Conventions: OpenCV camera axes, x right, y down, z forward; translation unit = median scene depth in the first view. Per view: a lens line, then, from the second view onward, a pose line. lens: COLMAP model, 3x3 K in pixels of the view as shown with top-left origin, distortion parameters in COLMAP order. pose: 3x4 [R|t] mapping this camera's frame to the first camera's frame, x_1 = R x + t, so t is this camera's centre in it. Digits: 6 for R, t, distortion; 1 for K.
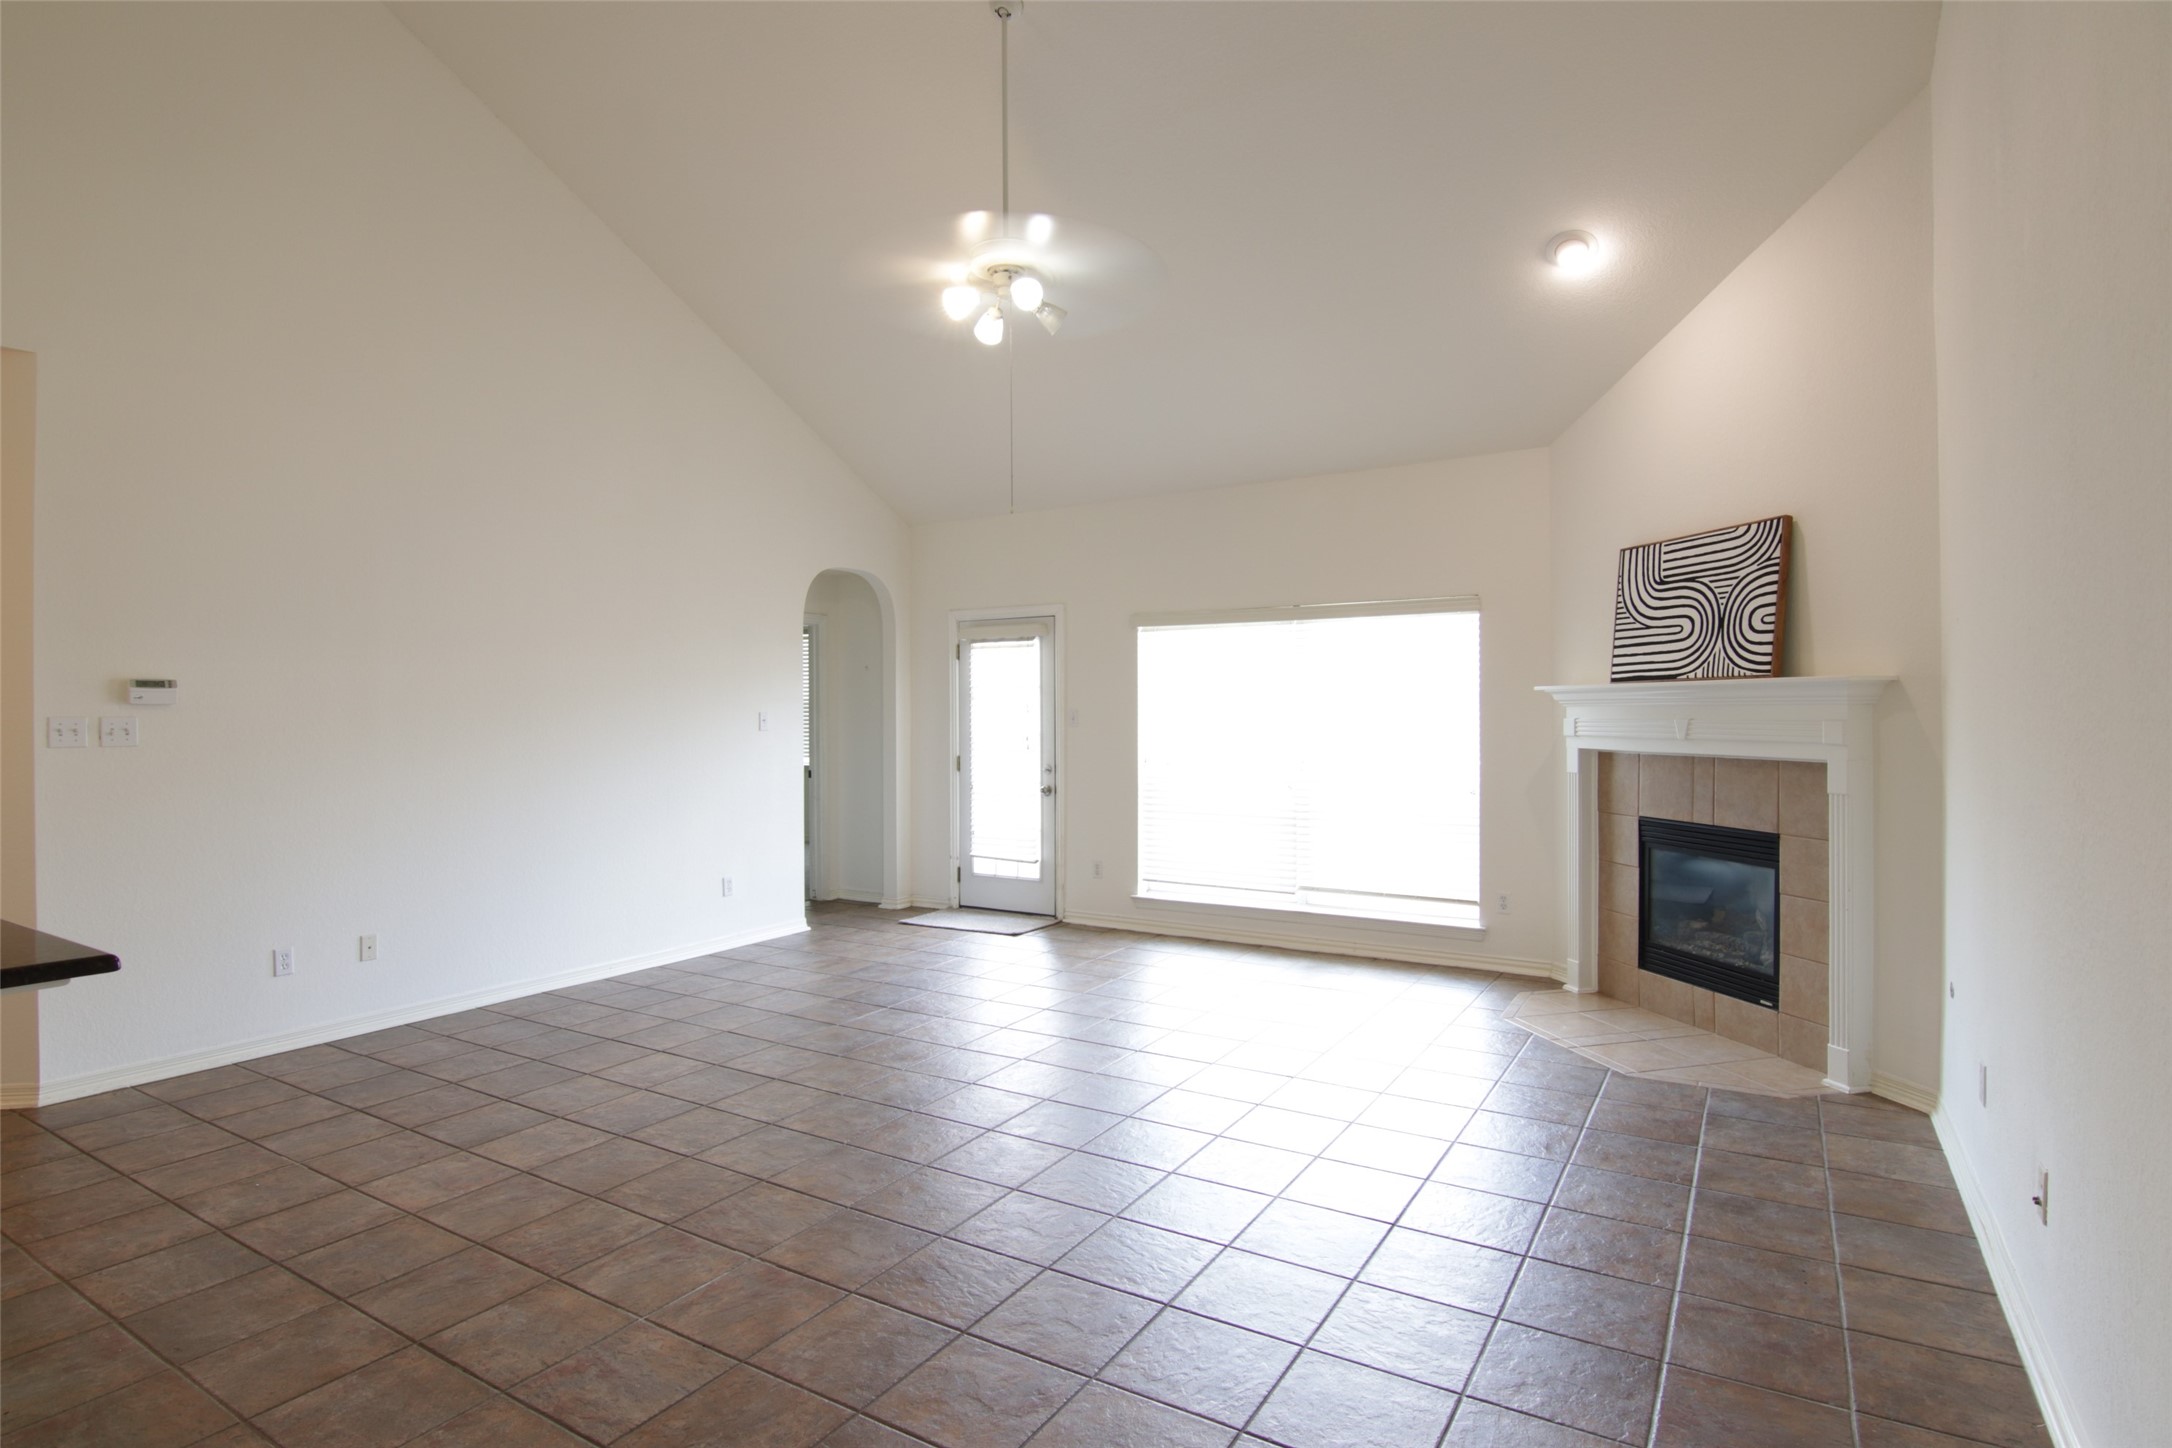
lens RADIAL K [[1108.5, 0, 1084.5], [0, 1108.5, 715.2], [0, 0, 1]] dist [-0.005805, -0.011037]
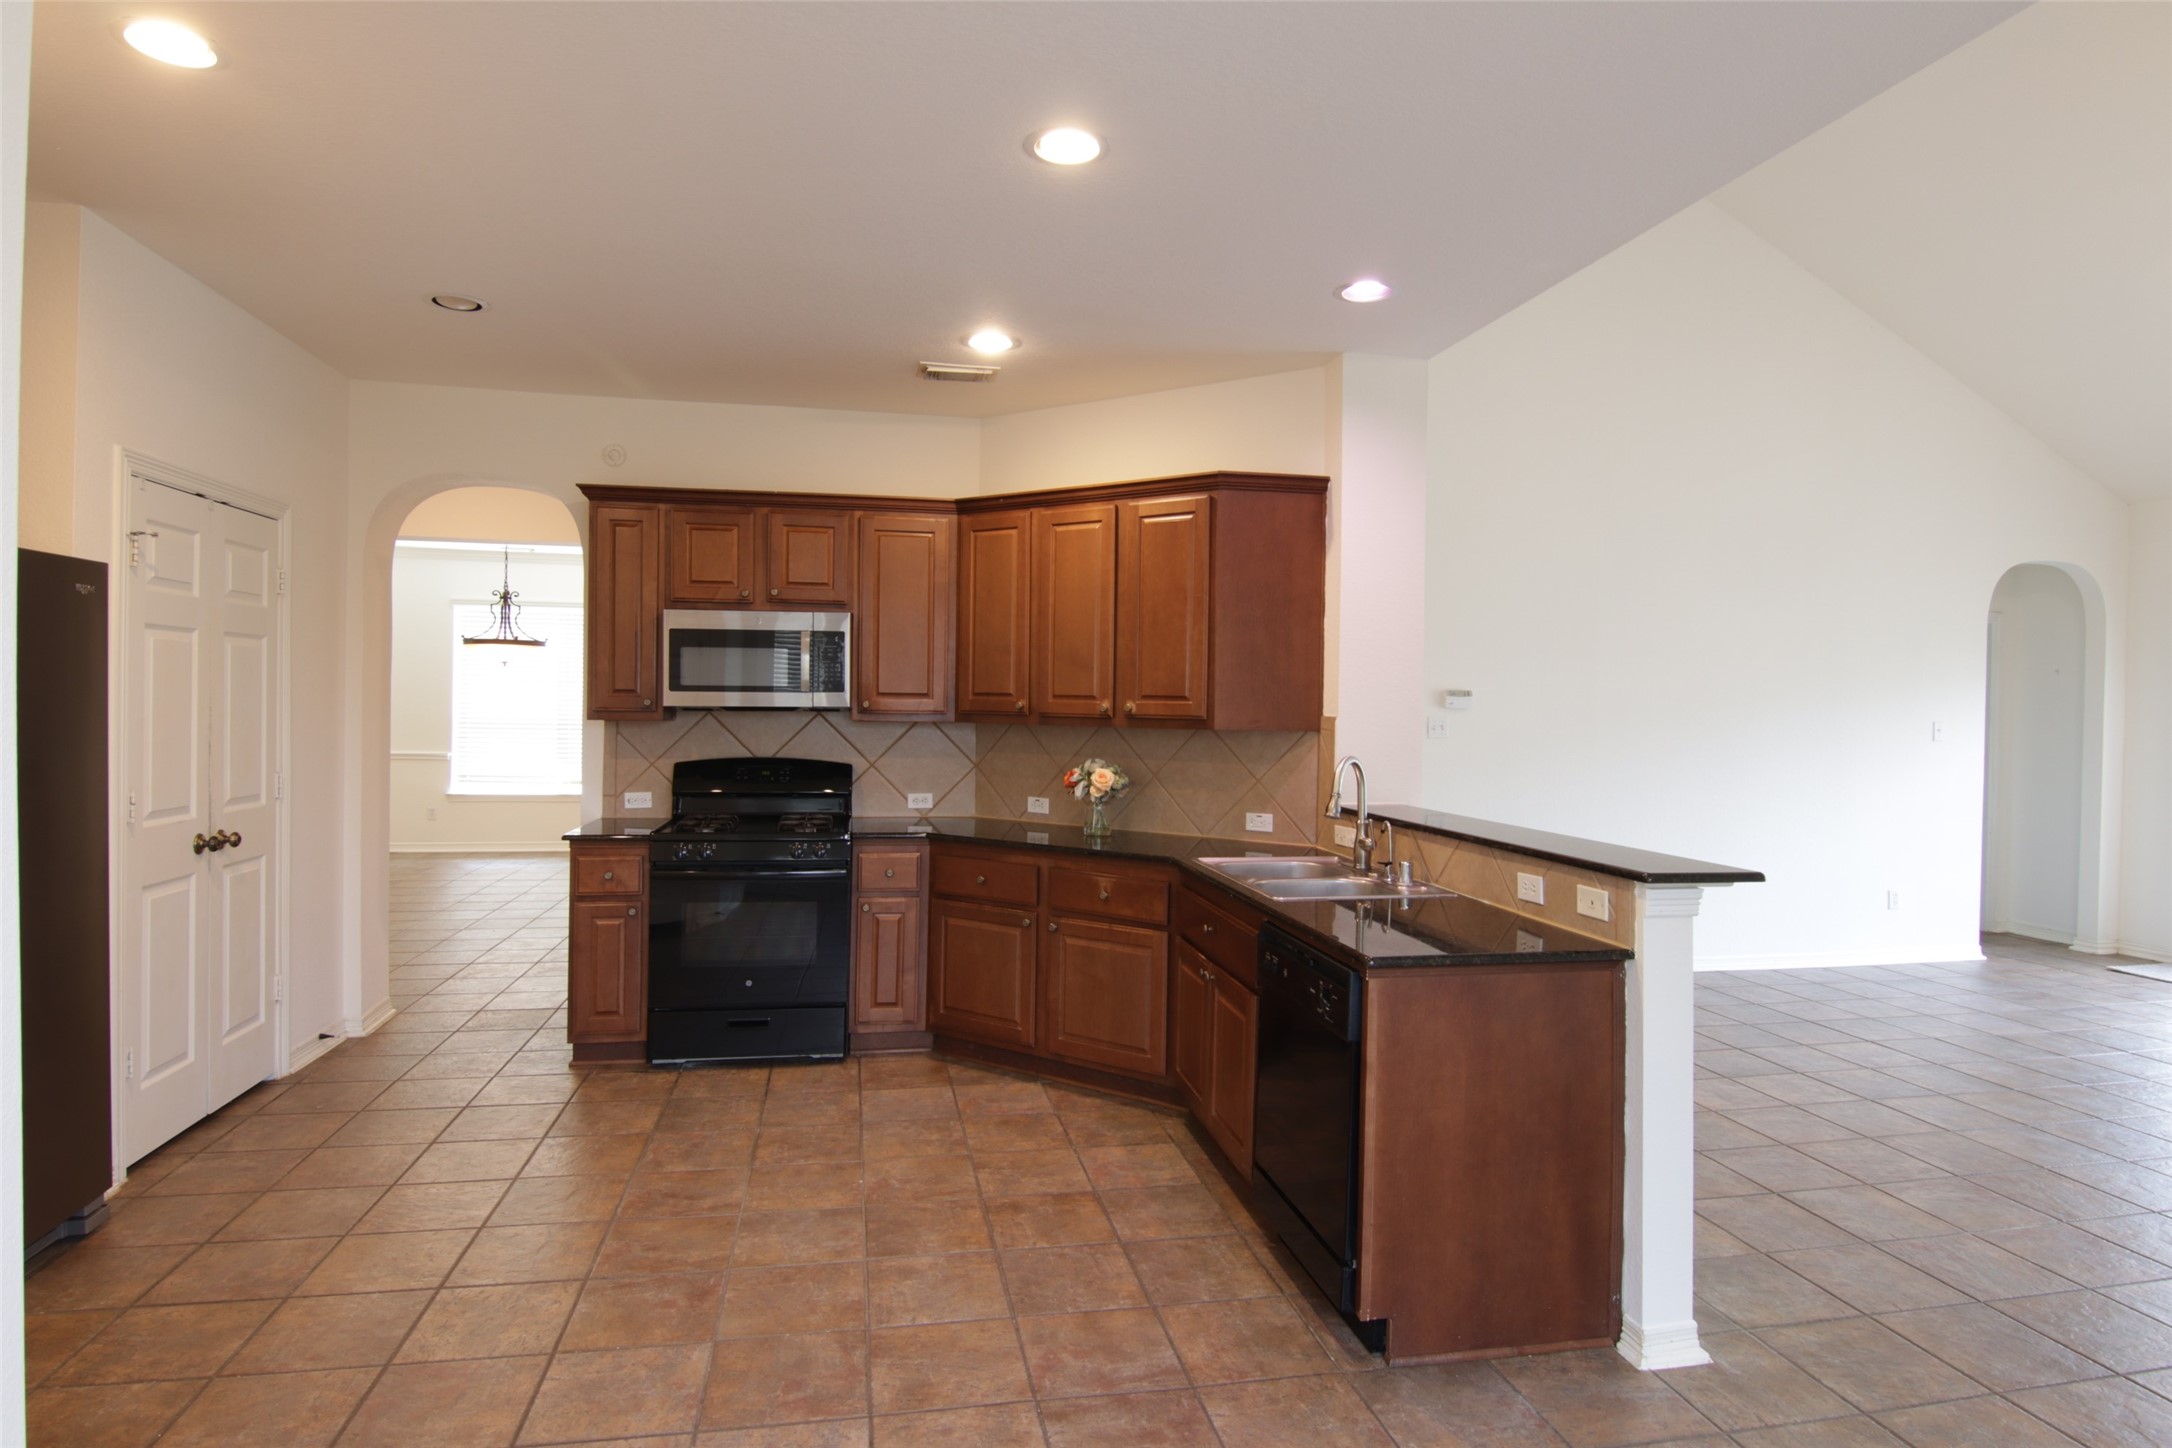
lens RADIAL K [[1180.0, 0, 1081.3], [0, 1180.0, 712.1], [0, 0, 1]] dist [-0.004822, -0.012170]
pose [[0.677369, 0.022713, -0.735293, -0.070234], [-0.020420, 0.999719, 0.012069, -0.012081], [0.735360, 0.006839, 0.677642, -0.319665]]
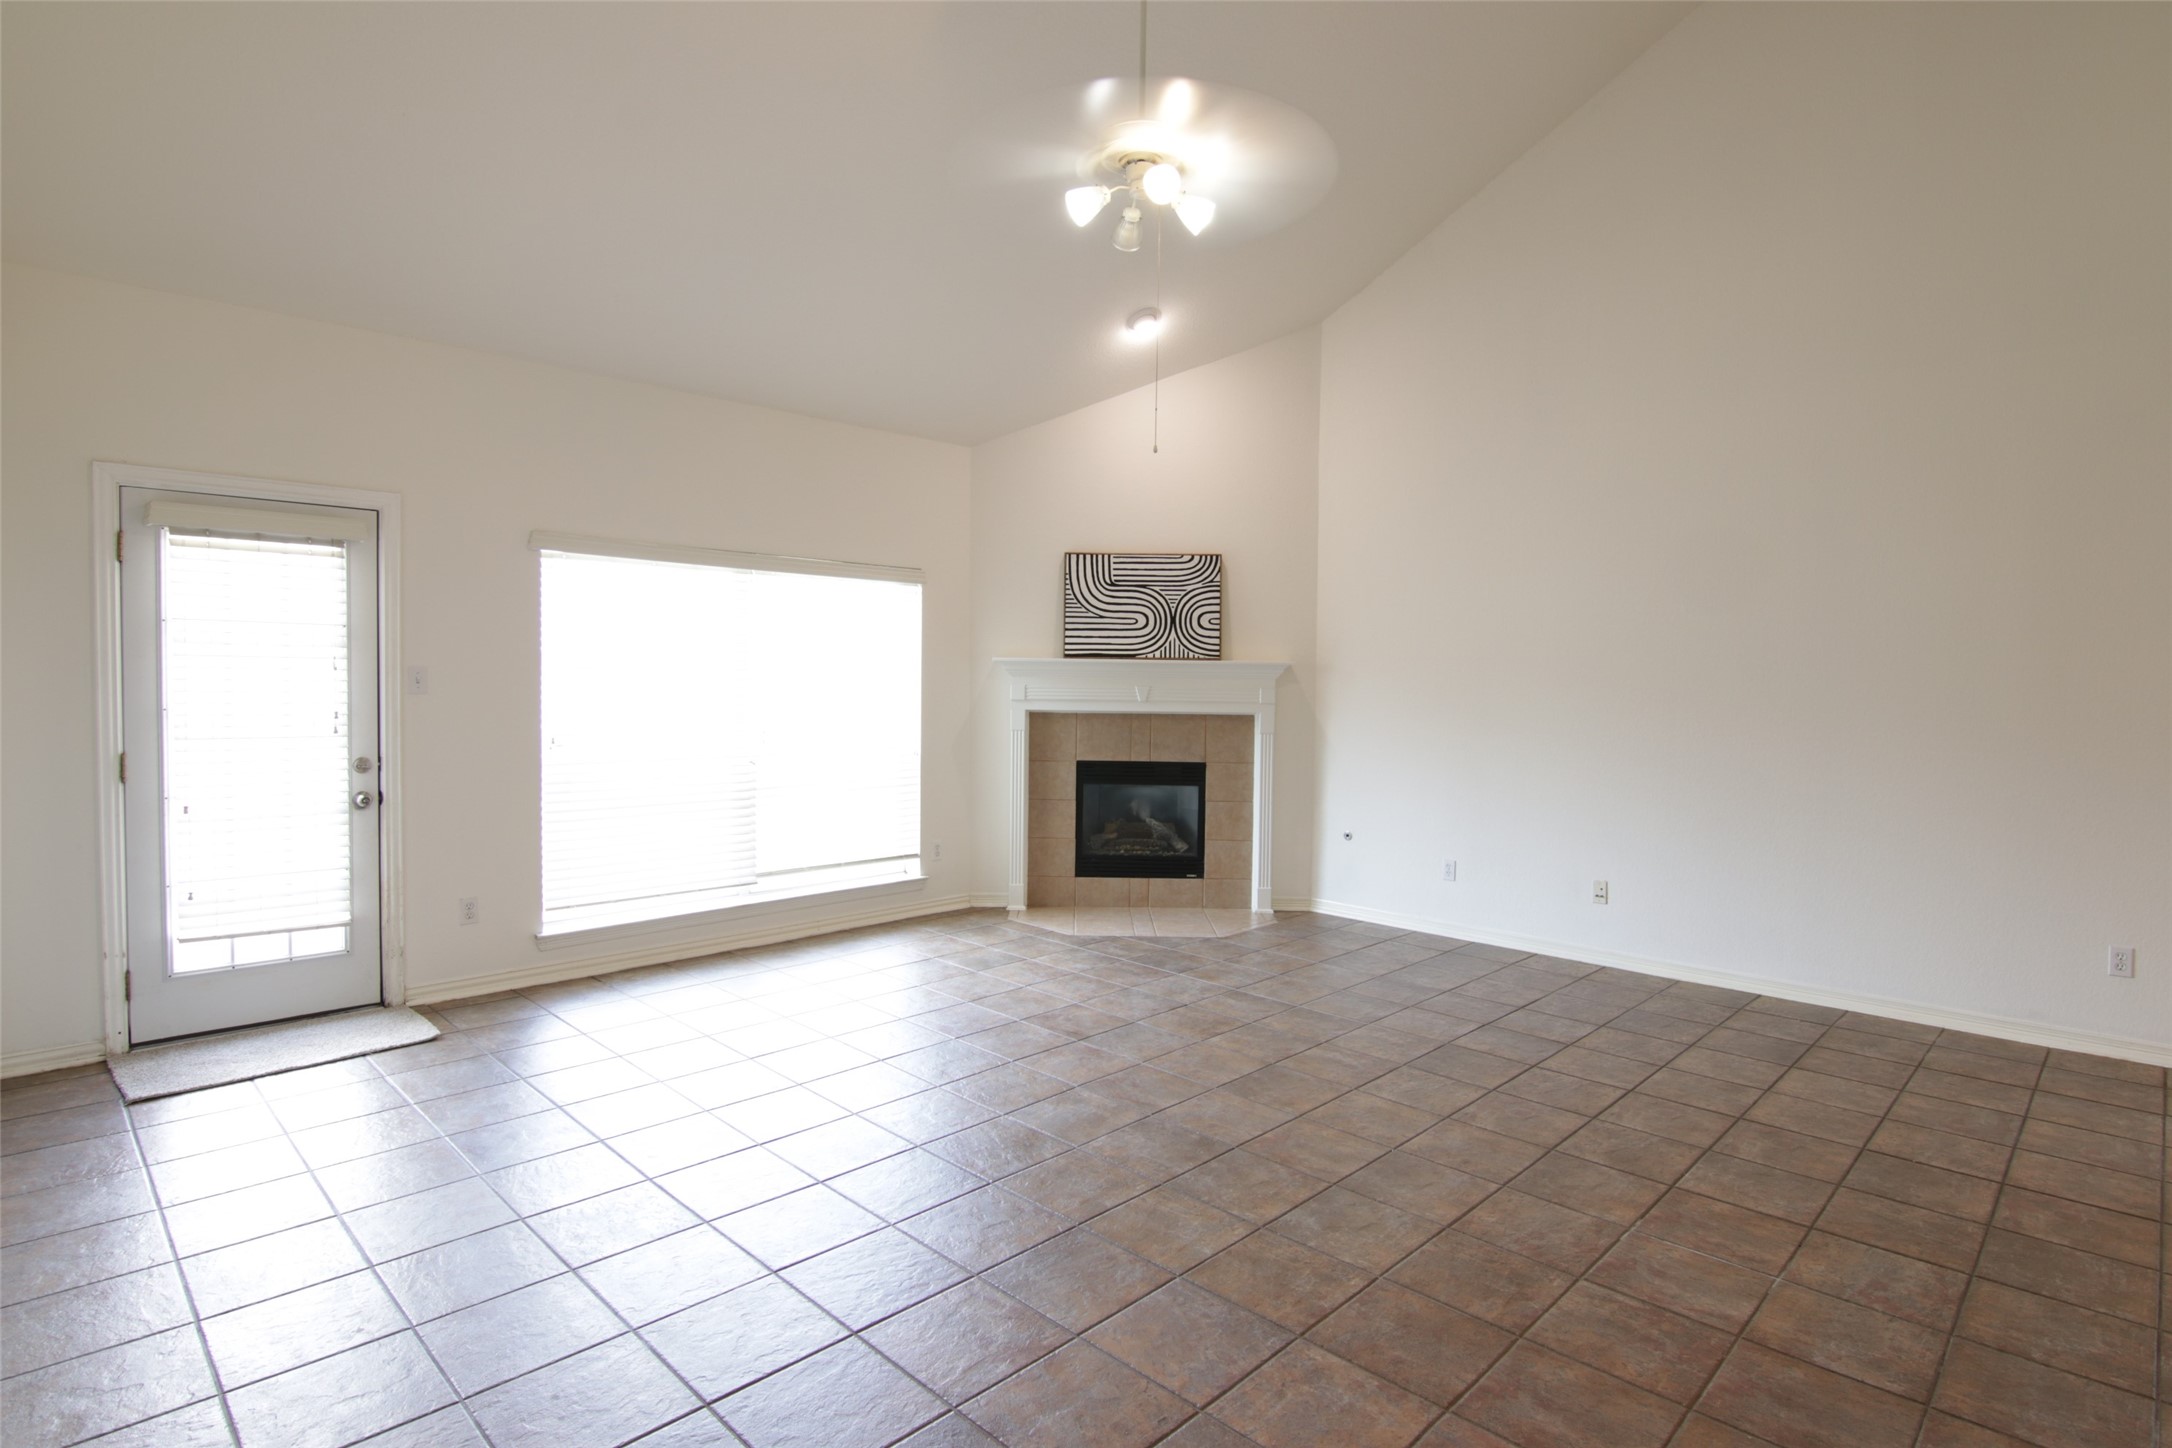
lens RADIAL K [[1108.5, 0, 1078.7], [0, 1108.5, 712.1], [0, 0, 1]] dist [-0.005805, -0.011037]
pose [[0.226189, -0.023826, 0.973792, -0.827556], [-0.012432, 0.999549, 0.027344, -0.001781], [-0.974004, -0.018291, 0.225791, 0.761422]]
